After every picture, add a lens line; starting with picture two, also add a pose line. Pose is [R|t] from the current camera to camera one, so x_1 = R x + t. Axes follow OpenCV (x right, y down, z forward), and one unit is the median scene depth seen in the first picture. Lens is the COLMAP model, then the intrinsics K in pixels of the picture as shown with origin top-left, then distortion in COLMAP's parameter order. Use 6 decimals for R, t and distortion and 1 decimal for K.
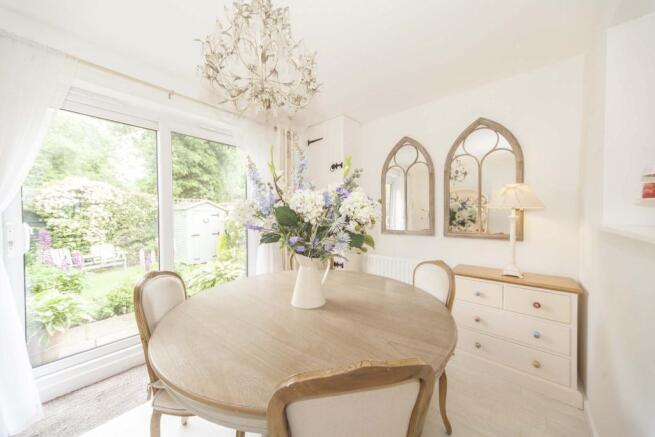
lens RADIAL K [[223.5, 0, 326.9], [0, 223.5, 216.9], [0, 0, 1]] dist [0.007636, 0.000259]
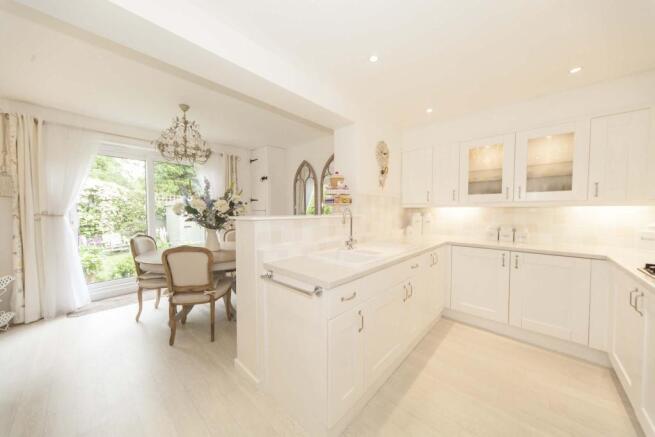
lens RADIAL K [[223.5, 0, 326.1], [0, 223.5, 216.7], [0, 0, 1]] dist [0.007636, 0.000259]
pose [[0.999863, 0.006127, -0.015389, 0.190689], [-0.005853, 0.999825, 0.017785, 0.002543], [0.015495, -0.017692, 0.999723, -0.205676]]
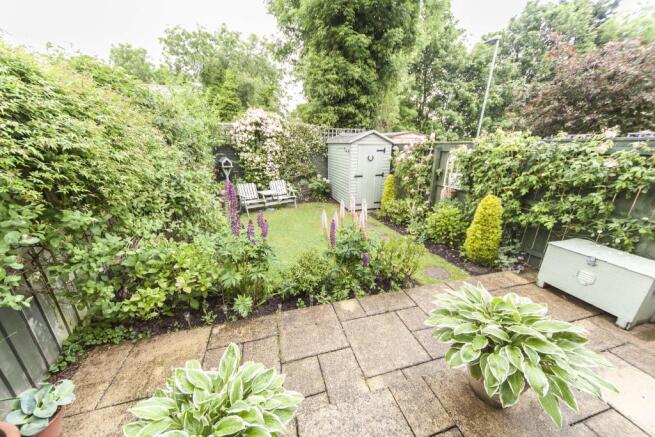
lens RADIAL K [[223.5, 0, 323.7], [0, 223.5, 218.6], [0, 0, 1]] dist [0.007636, 0.000259]
pose [[0.842589, 0.176518, -0.508807, -0.269634], [-0.010892, 0.950152, 0.311596, -0.027409], [0.538446, -0.257006, 0.802511, 0.251196]]
